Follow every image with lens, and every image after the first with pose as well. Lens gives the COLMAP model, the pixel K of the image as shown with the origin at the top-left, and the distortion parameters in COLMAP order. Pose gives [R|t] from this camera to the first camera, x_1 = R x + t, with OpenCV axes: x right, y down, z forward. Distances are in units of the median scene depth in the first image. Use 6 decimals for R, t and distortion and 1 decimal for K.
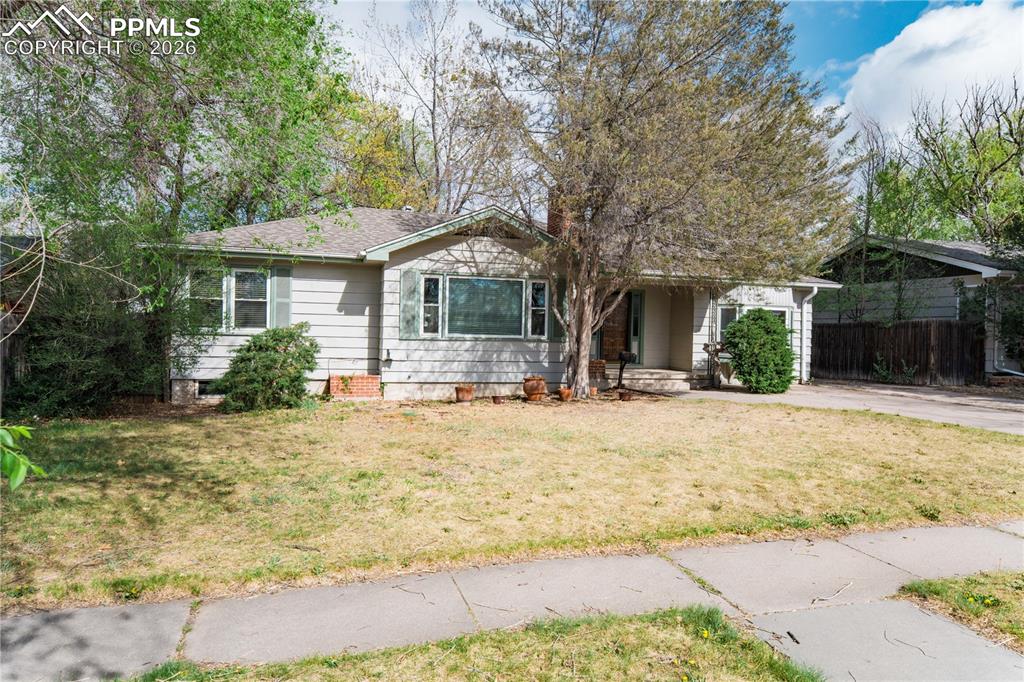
lens RADIAL K [[406.6, 0, 510.5], [0, 406.6, 334.4], [0, 0, 1]] dist [0.003842, 0.000369]
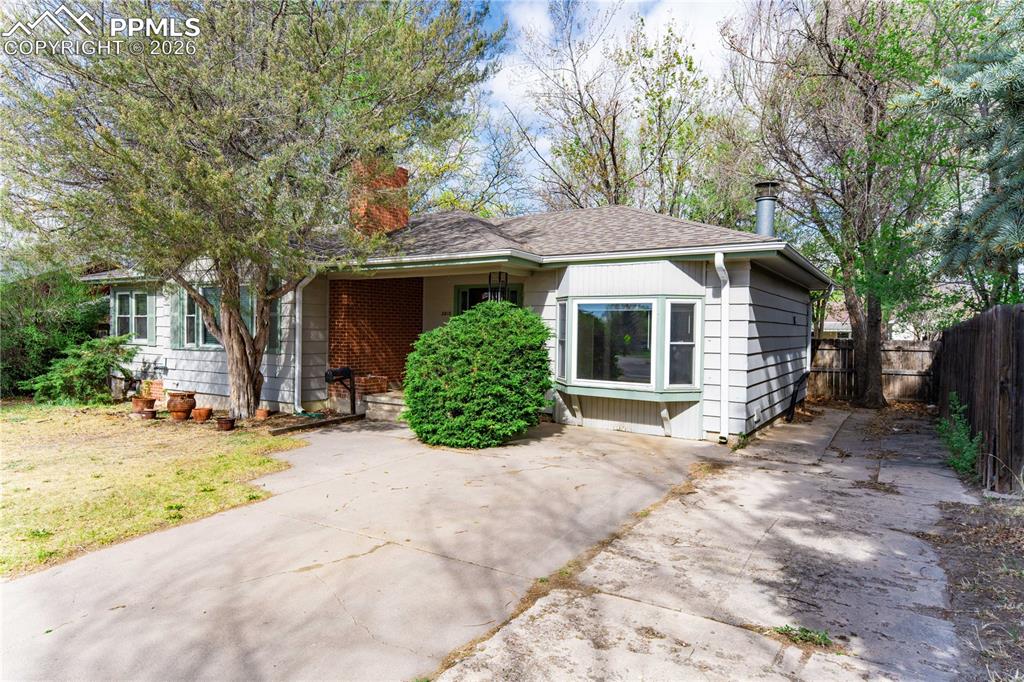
lens RADIAL K [[406.6, 0, 505.7], [0, 406.6, 341.2], [0, 0, 1]] dist [0.003842, 0.000369]
pose [[0.867191, -0.001865, -0.497973, 0.990629], [0.002136, 0.999998, -0.000026, -0.006650], [0.497972, -0.001041, 0.867193, 0.502534]]
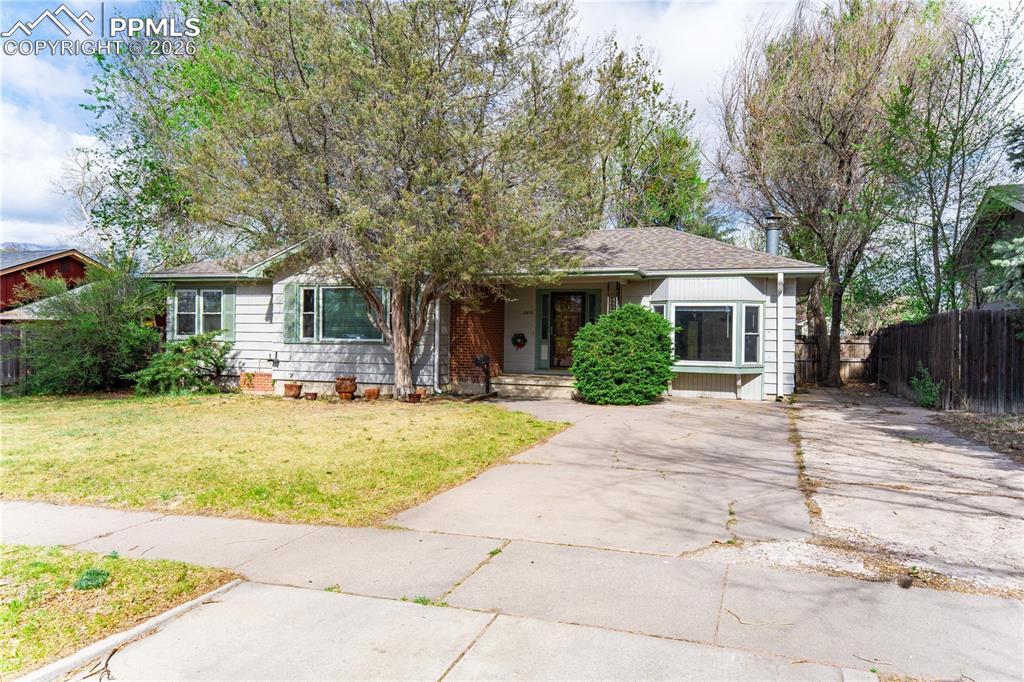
lens RADIAL K [[406.6, 0, 518.1], [0, 406.6, 343.9], [0, 0, 1]] dist [0.003842, 0.000369]
pose [[0.928408, -0.002691, -0.371553, 0.775137], [0.005277, 0.999968, 0.005945, 0.010936], [0.371525, -0.007480, 0.928393, 0.152729]]
